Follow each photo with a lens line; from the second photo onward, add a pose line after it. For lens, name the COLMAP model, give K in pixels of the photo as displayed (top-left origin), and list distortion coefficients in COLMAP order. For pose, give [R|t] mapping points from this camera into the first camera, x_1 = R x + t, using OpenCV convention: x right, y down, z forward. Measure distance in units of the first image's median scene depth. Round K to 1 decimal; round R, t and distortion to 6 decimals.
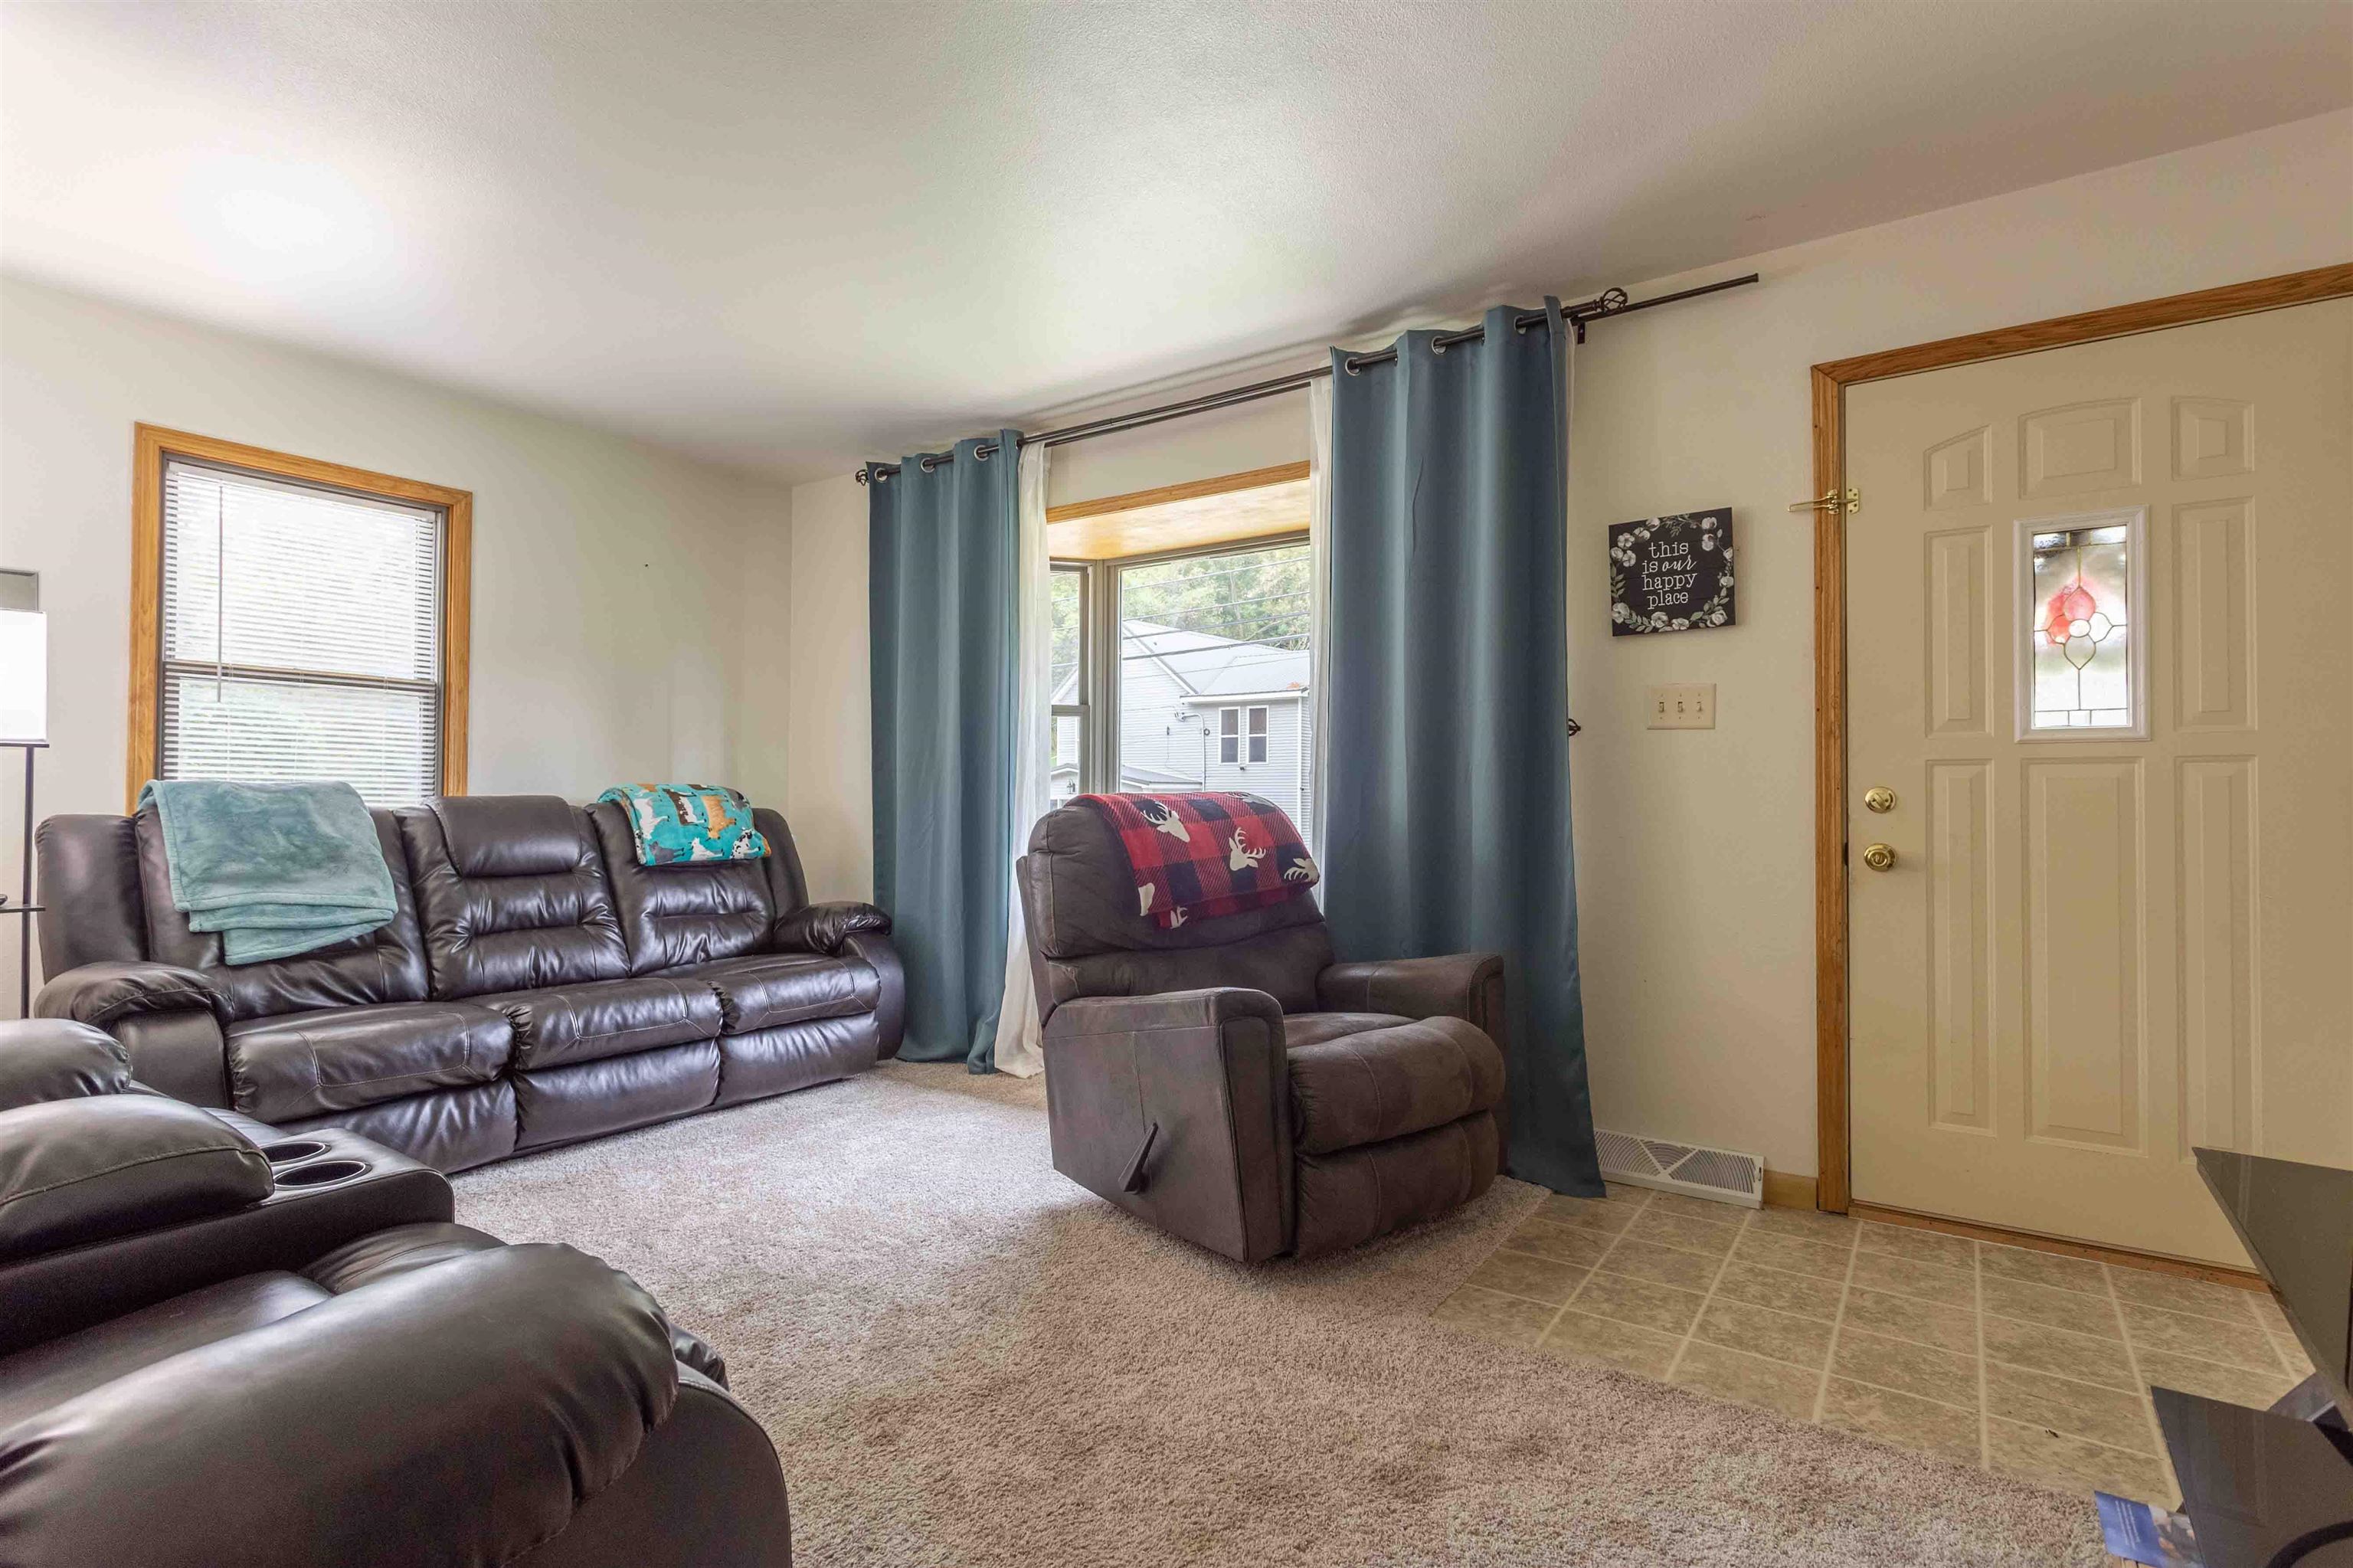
lens RADIAL K [[1139.7, 0, 1176.5], [0, 1139.7, 784.0], [0, 0, 1]] dist [-0.000071, 0.001014]
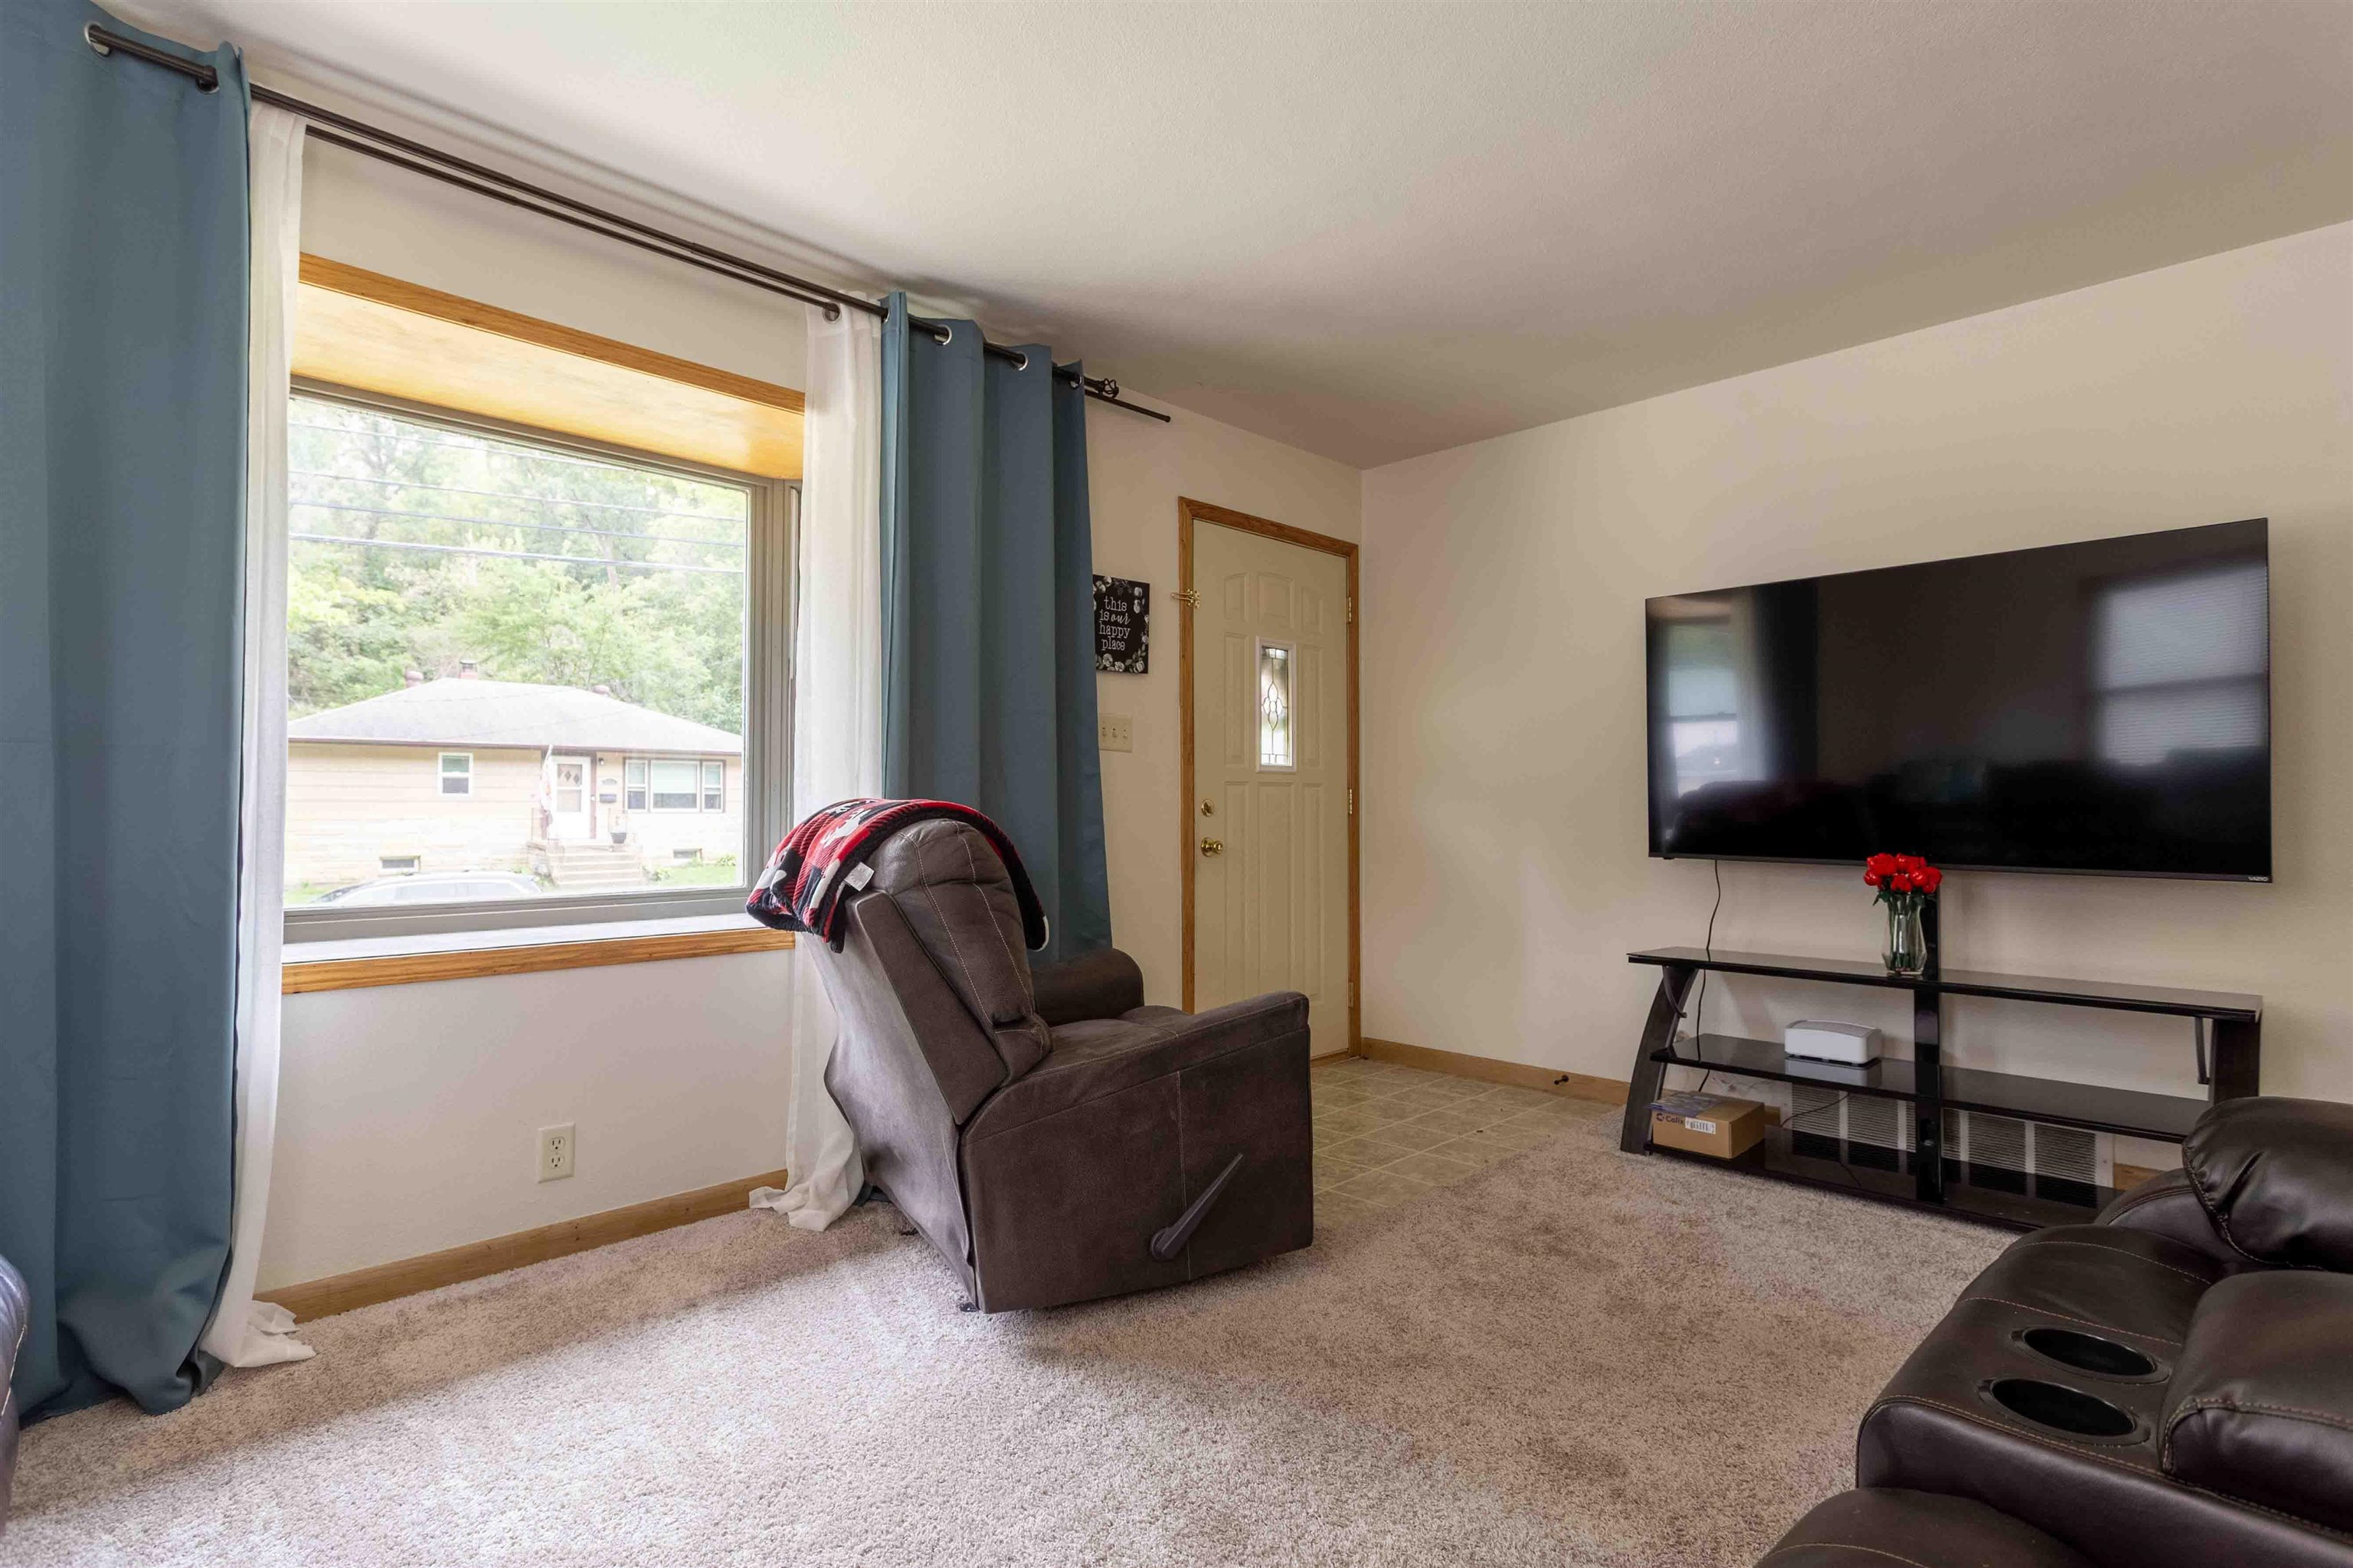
lens RADIAL K [[1139.7, 0, 1176.5], [0, 1139.7, 784.0], [0, 0, 1]] dist [-0.000071, 0.001014]
pose [[0.176306, 0.018458, 0.984162, -0.773463], [-0.013654, 0.999774, -0.016305, 0.007710], [-0.984241, -0.010563, 0.176518, 0.719781]]
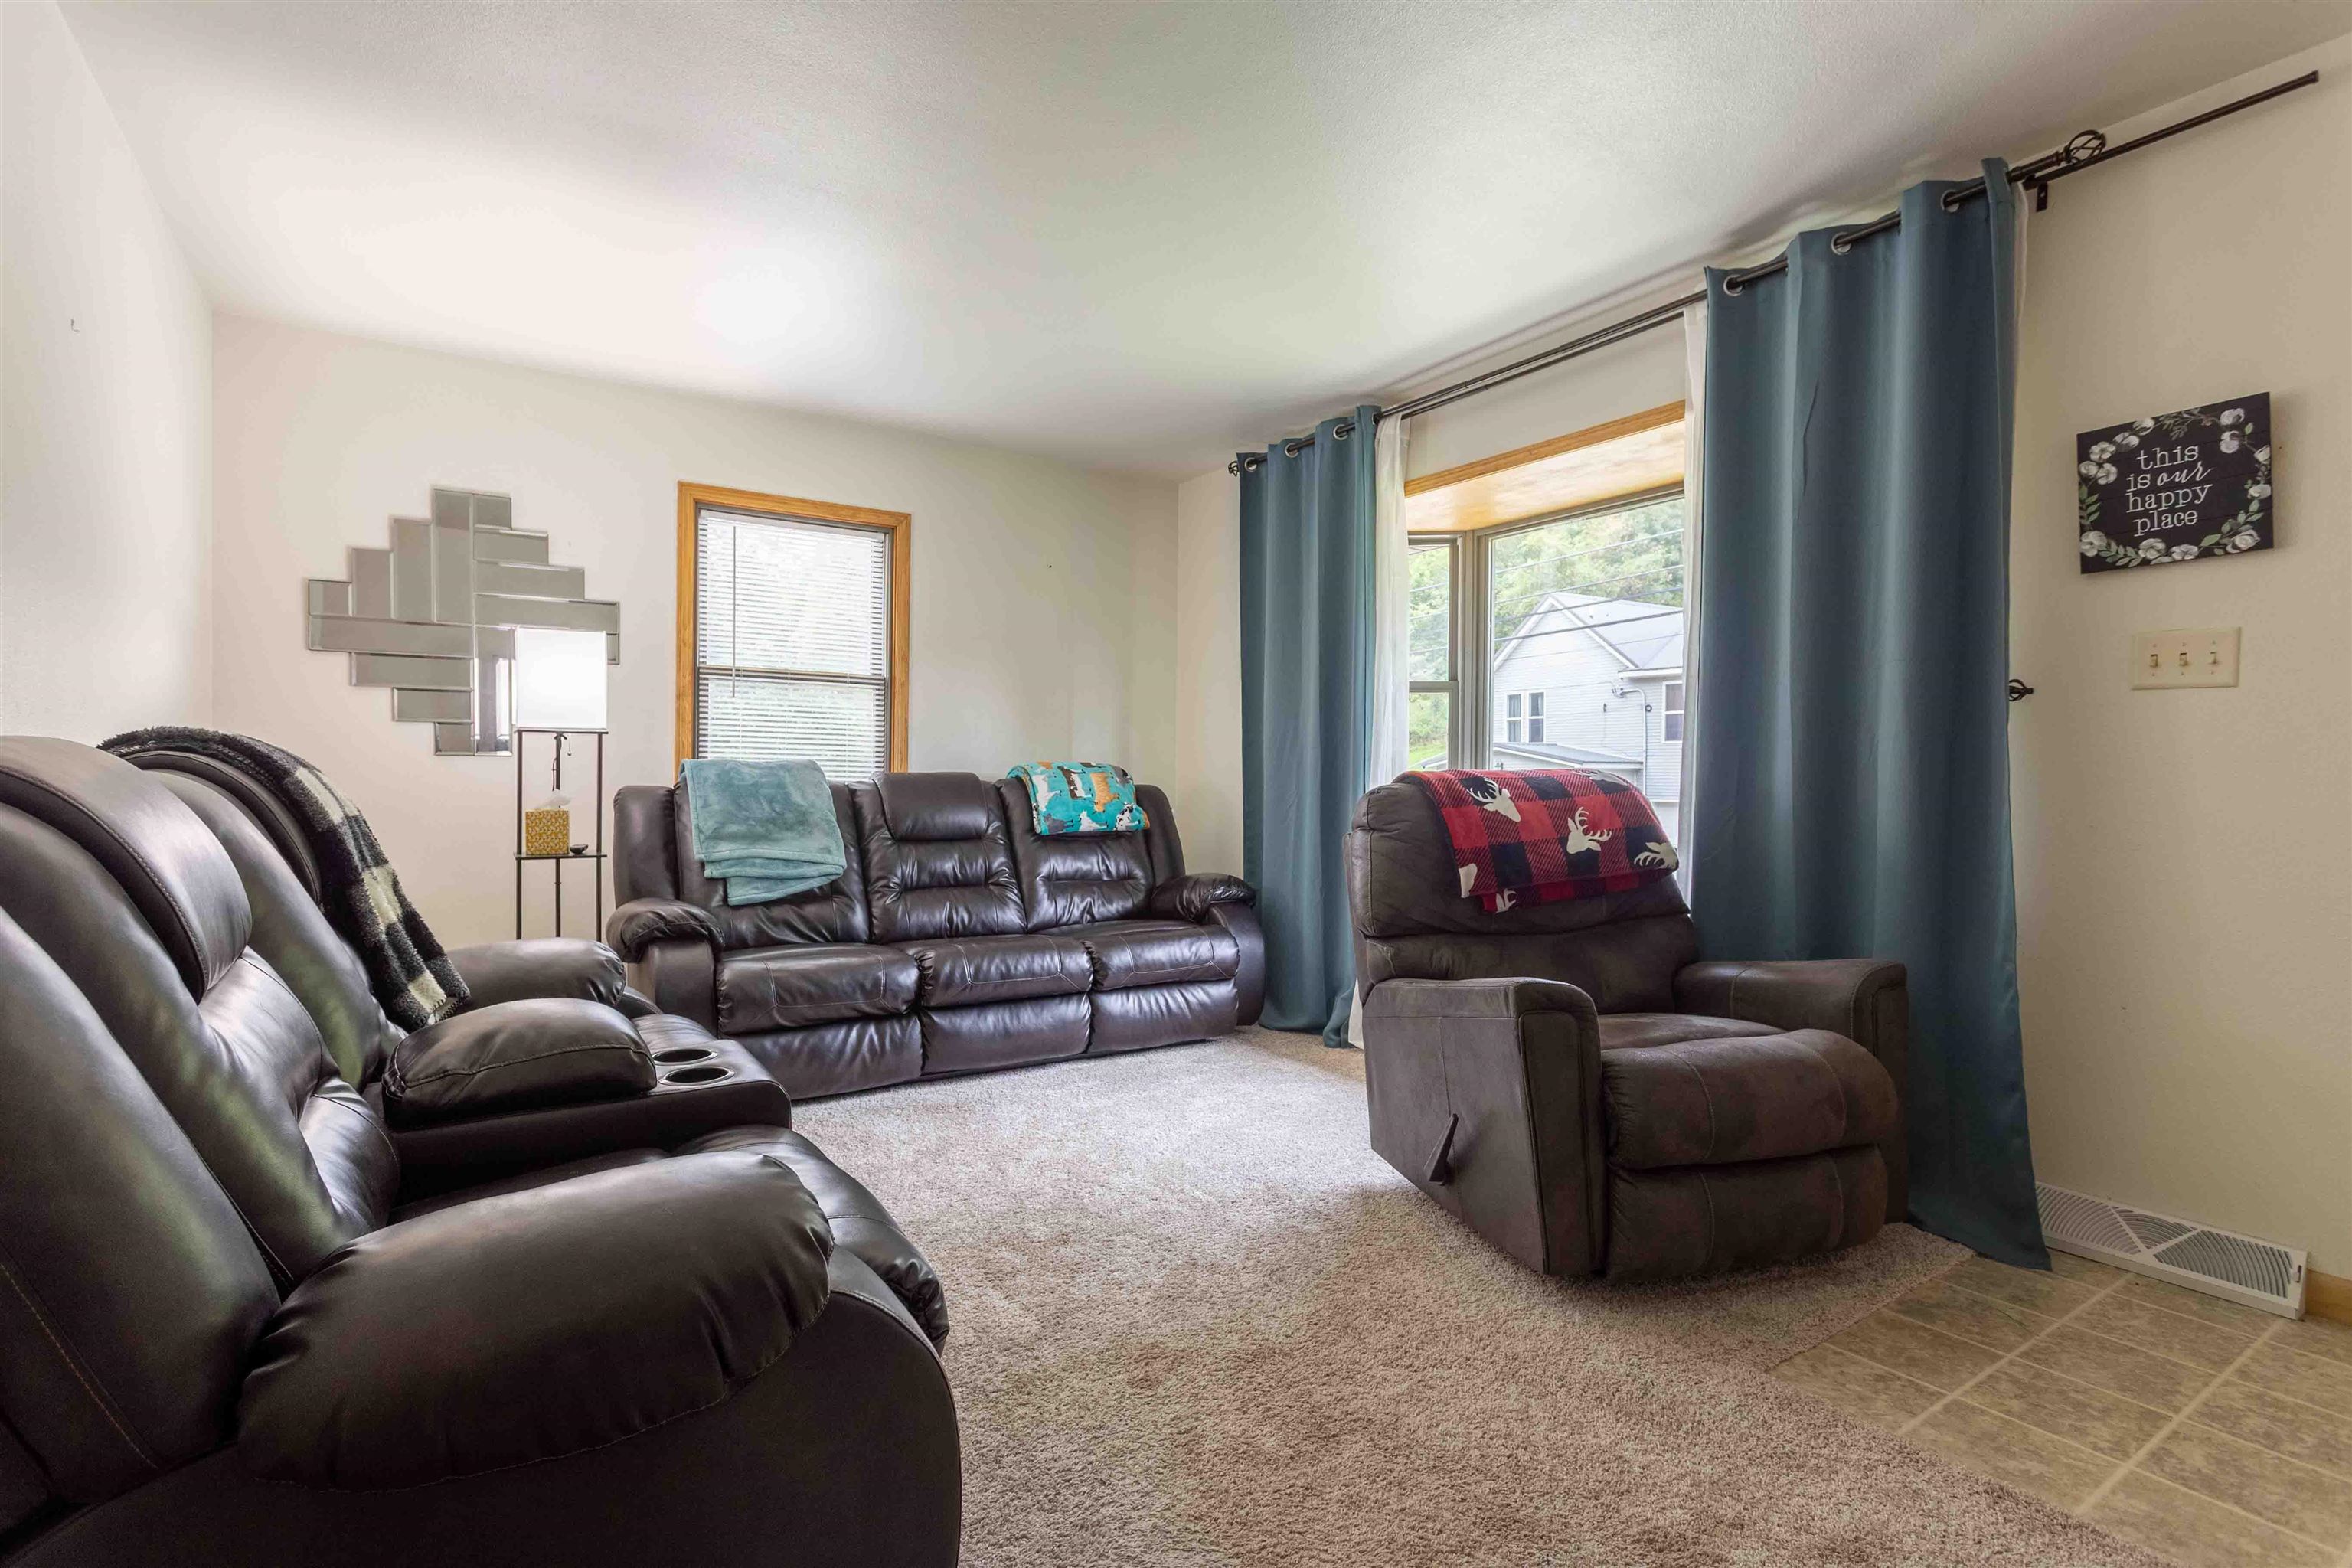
lens RADIAL K [[1116.6, 0, 1176.0], [0, 1116.6, 784.0], [0, 0, 1]] dist [-0.000063, -0.000671]
pose [[0.928338, 0.005811, -0.371692, 0.089077], [0.000653, 0.999851, 0.017261, 0.003611], [0.371737, -0.016267, 0.928196, 0.039429]]
